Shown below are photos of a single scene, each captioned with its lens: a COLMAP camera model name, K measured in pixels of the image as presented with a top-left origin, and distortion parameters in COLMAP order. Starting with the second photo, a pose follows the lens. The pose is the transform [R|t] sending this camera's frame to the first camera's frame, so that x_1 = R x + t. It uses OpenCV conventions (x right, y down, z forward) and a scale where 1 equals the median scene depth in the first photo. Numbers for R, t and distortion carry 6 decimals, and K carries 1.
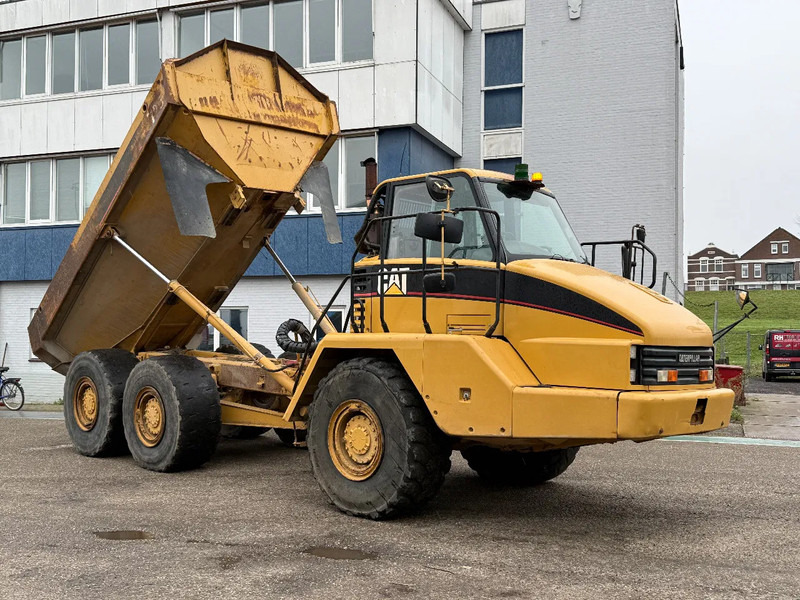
lens RADIAL K [[828.4, 0, 400.0], [0, 828.4, 300.0], [0, 0, 1]] dist [0.145062, -0.006726]
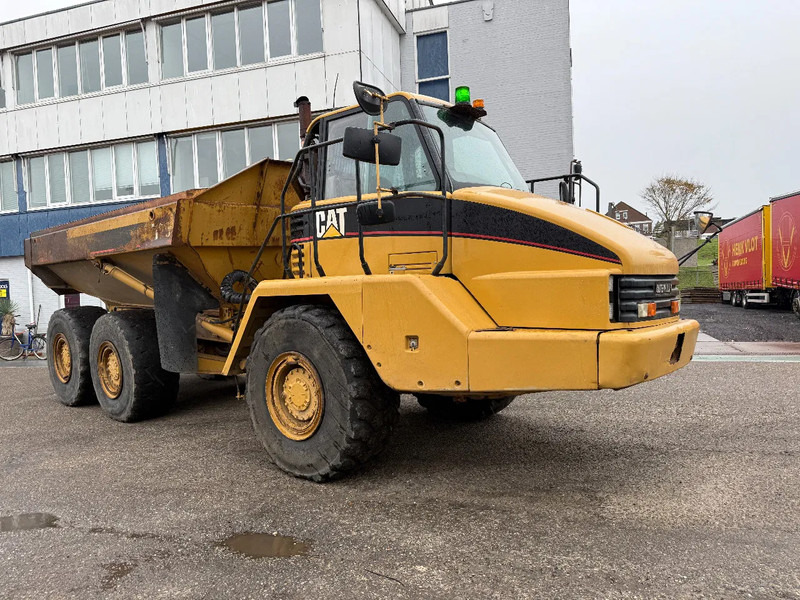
lens RADIAL K [[558.7, 0, 400.0], [0, 558.7, 300.0], [0, 0, 1]] dist [0.050808, -0.055362]
pose [[0.997369, -0.046341, 0.055746, 0.031901], [0.042529, 0.996797, 0.067725, 0.026301], [-0.058706, -0.065176, 0.996145, 0.377260]]
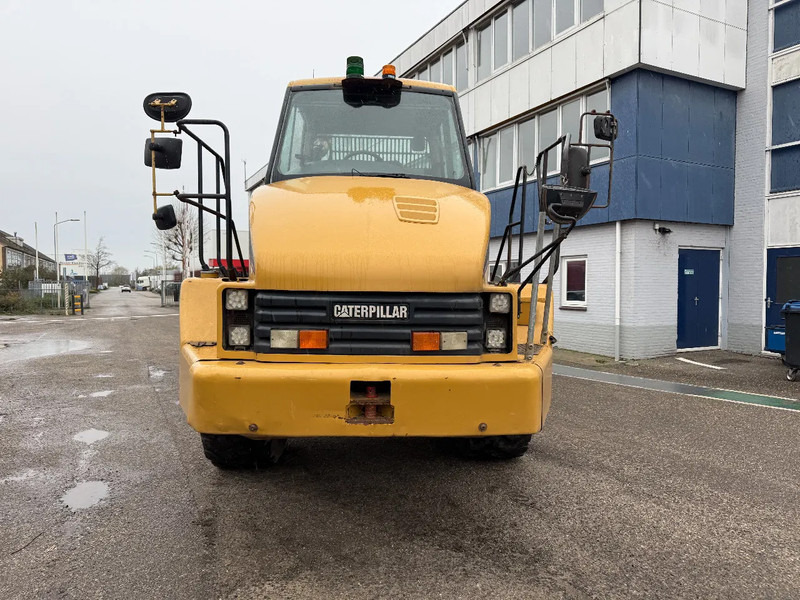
lens RADIAL K [[567.2, 0, 400.0], [0, 567.2, 300.0], [0, 0, 1]] dist [0.047243, -0.050701]
pose [[0.733875, 0.013165, -0.679157, 0.550728], [0.032919, 0.997948, 0.054915, 0.034760], [0.678486, -0.062658, 0.731936, 0.628264]]
